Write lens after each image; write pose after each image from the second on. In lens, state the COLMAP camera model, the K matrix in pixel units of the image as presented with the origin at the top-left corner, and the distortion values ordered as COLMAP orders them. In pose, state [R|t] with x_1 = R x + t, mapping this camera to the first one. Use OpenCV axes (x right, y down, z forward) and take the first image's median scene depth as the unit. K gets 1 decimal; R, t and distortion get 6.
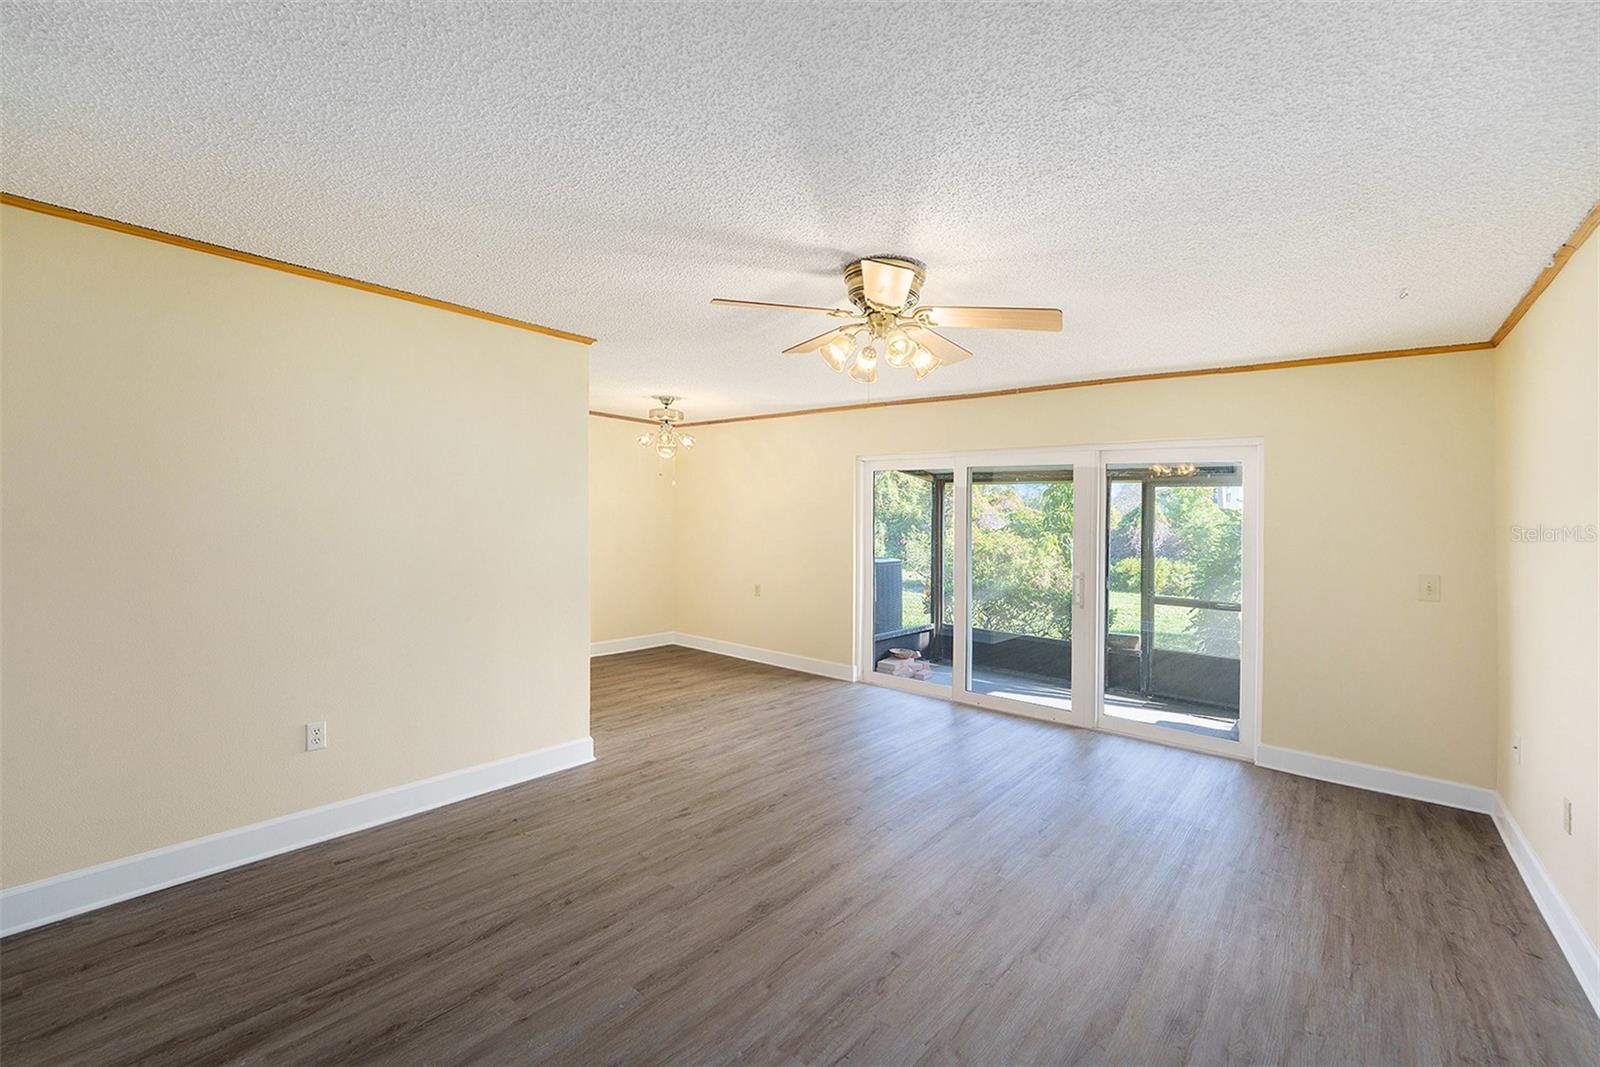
lens RADIAL K [[662.2, 0, 813.5], [0, 662.2, 527.7], [0, 0, 1]] dist [-0.010801, -0.000711]
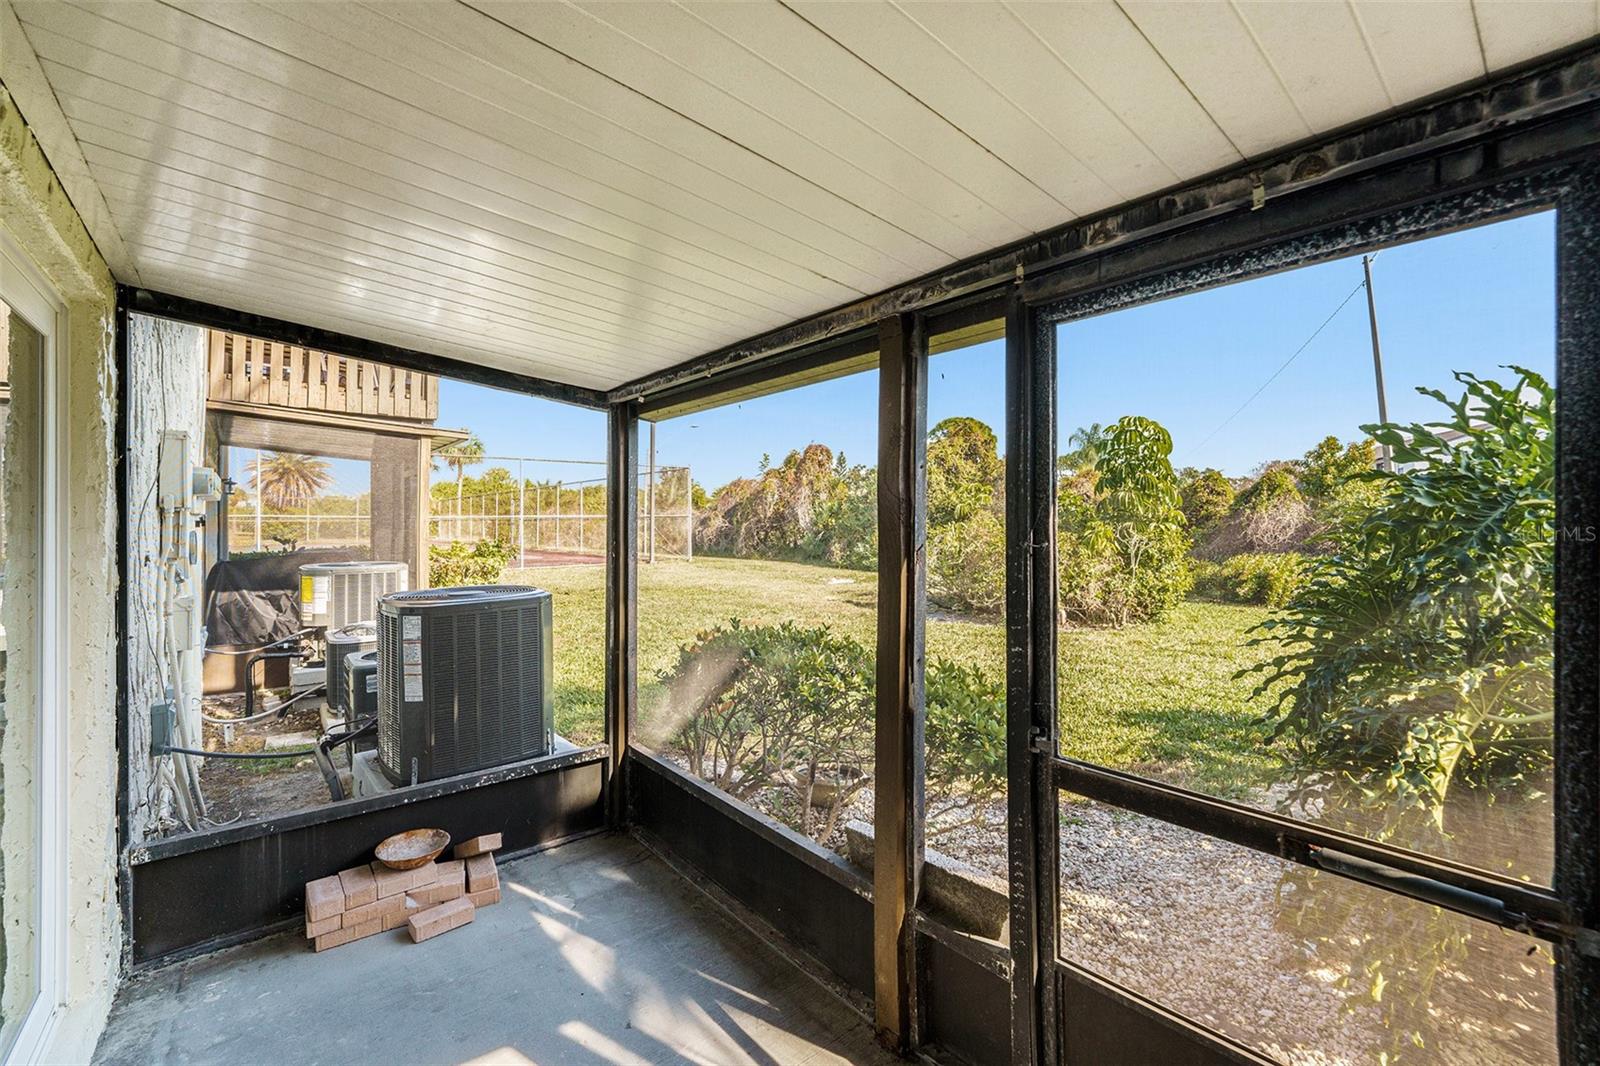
lens RADIAL K [[679.4, 0, 801.1], [0, 679.4, 517.0], [0, 0, 1]] dist [-0.028005, 0.000042]
pose [[0.984586, -0.036240, -0.171106, 0.717272], [0.033401, 0.999253, -0.019446, 0.021933], [0.171683, 0.013431, 0.985061, 1.115644]]
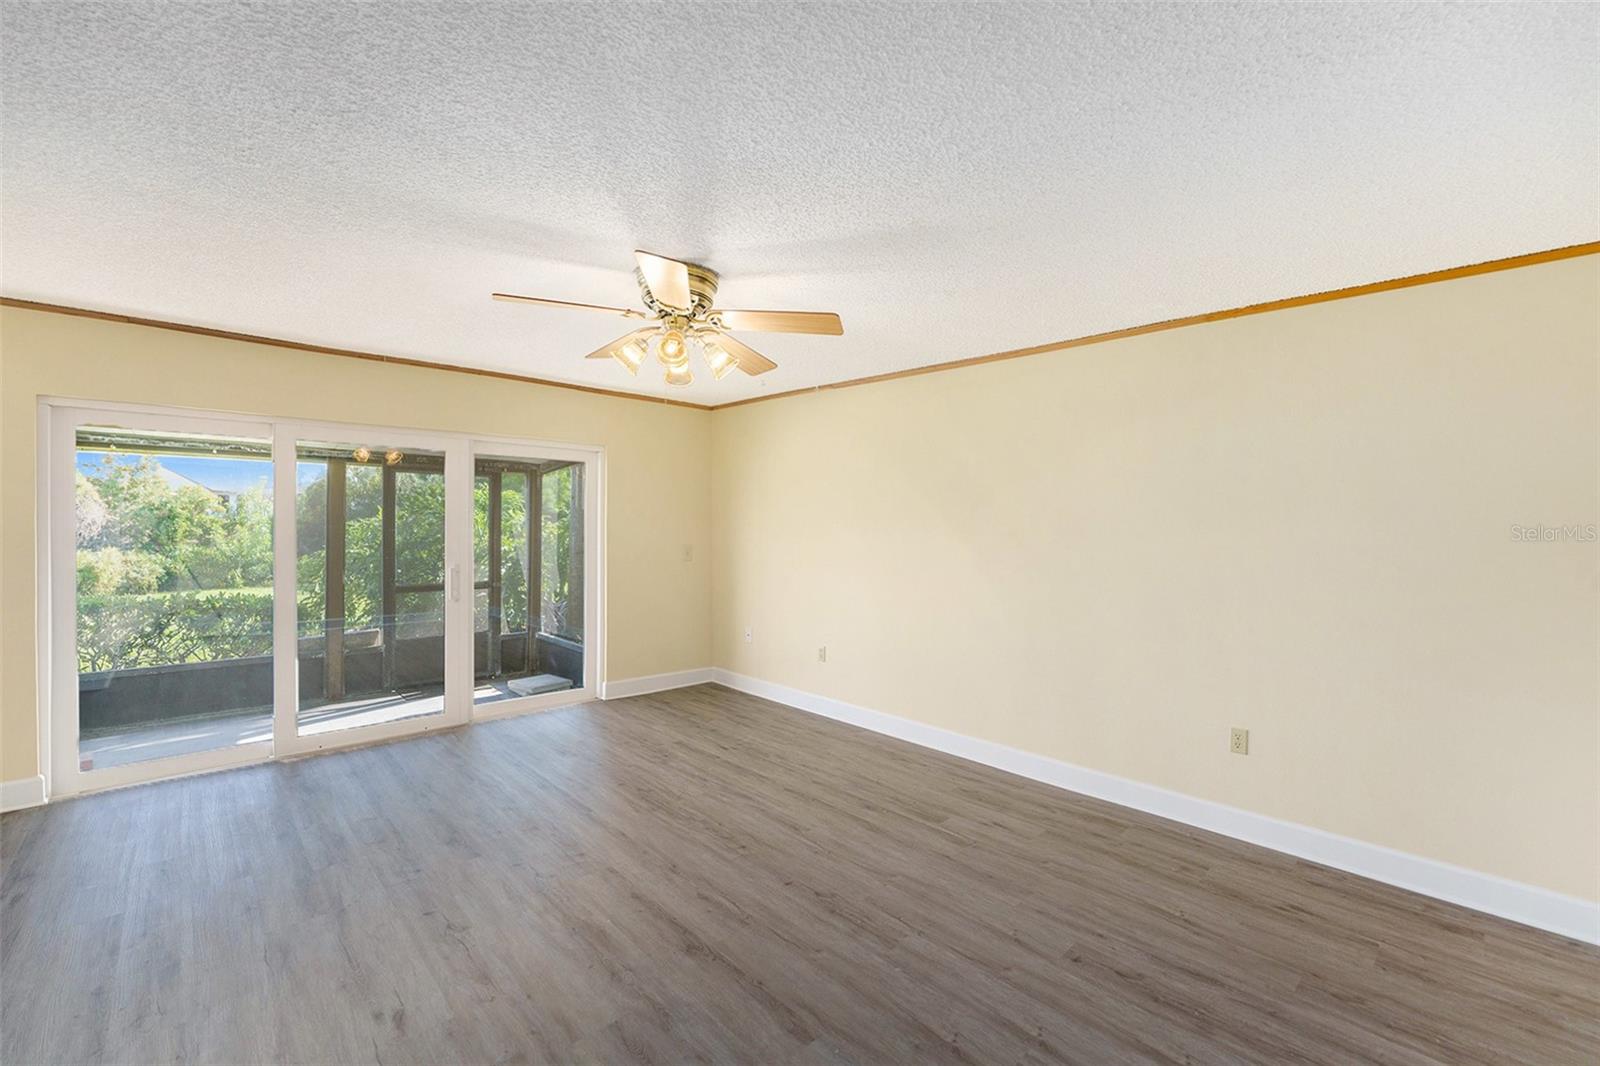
lens RADIAL K [[679.4, 0, 801.1], [0, 679.4, 517.0], [0, 0, 1]] dist [-0.028005, 0.000042]
pose [[0.146124, -0.021919, 0.989023, -0.557395], [0.002918, 0.999760, 0.021726, -0.024869], [-0.989262, -0.000288, 0.146153, 0.413986]]
